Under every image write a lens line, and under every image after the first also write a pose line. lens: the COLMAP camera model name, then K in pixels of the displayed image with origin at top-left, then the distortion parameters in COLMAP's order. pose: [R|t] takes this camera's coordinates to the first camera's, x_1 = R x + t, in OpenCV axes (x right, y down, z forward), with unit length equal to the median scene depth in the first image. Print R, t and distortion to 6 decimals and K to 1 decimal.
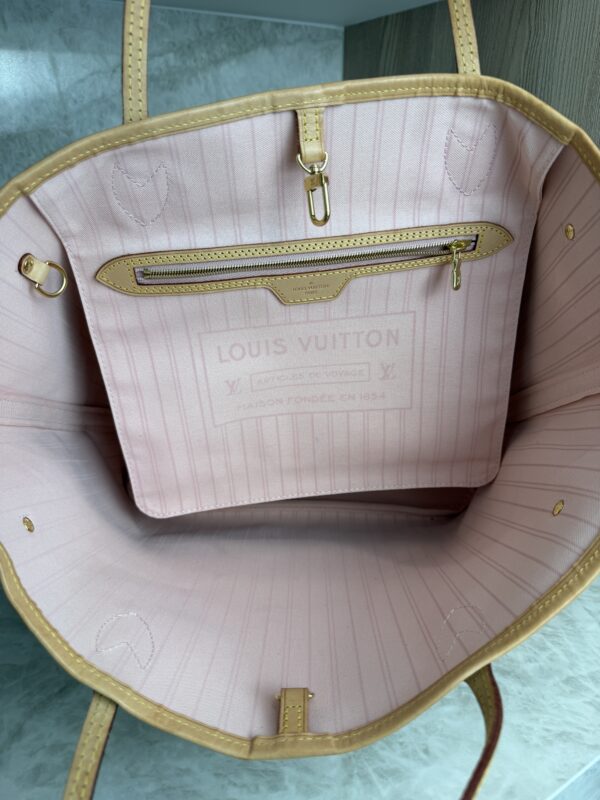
lens RADIAL K [[592.3, 0, 304.6], [0, 592.3, 388.5], [0, 0, 1]] dist [-0.031870, 0.002114]
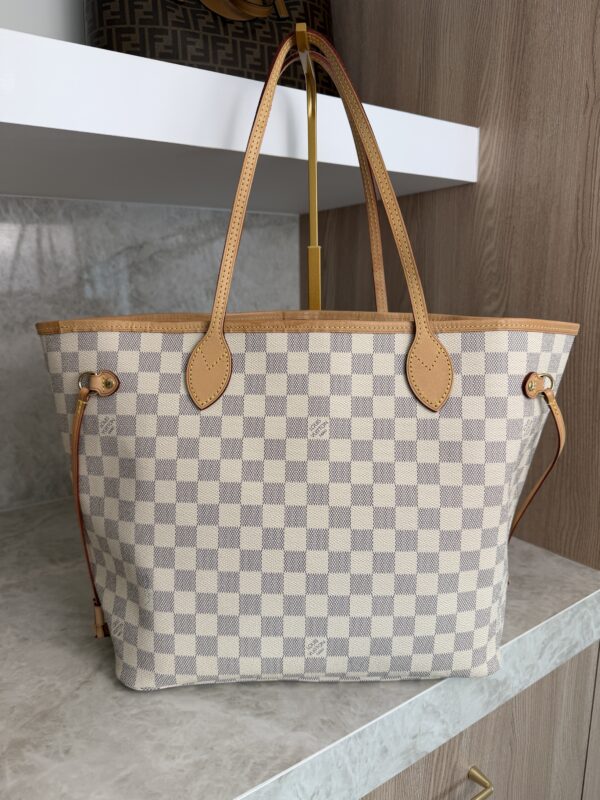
lens RADIAL K [[592.3, 0, 300.6], [0, 592.3, 392.9], [0, 0, 1]] dist [-0.031870, 0.002114]
pose [[0.998215, -0.021117, 0.055861, -0.036851], [0.032318, 0.977604, -0.207958, 0.206832], [-0.050218, 0.209393, 0.976541, -0.606568]]
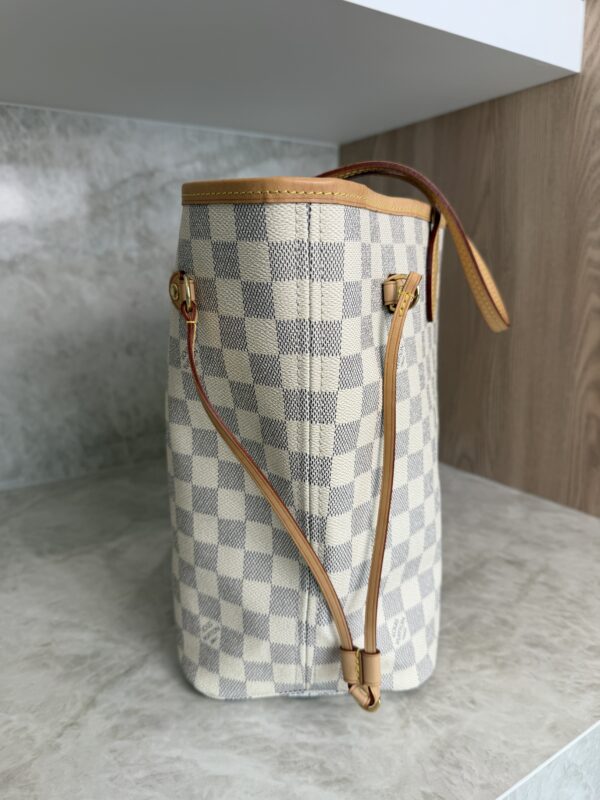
lens RADIAL K [[592.3, 0, 297.4], [0, 592.3, 398.3], [0, 0, 1]] dist [-0.031870, 0.002114]
pose [[0.999283, -0.018831, 0.032843, -0.128861], [0.024891, 0.980449, -0.195191, 0.240718], [-0.028526, 0.195868, 0.980215, -0.155518]]
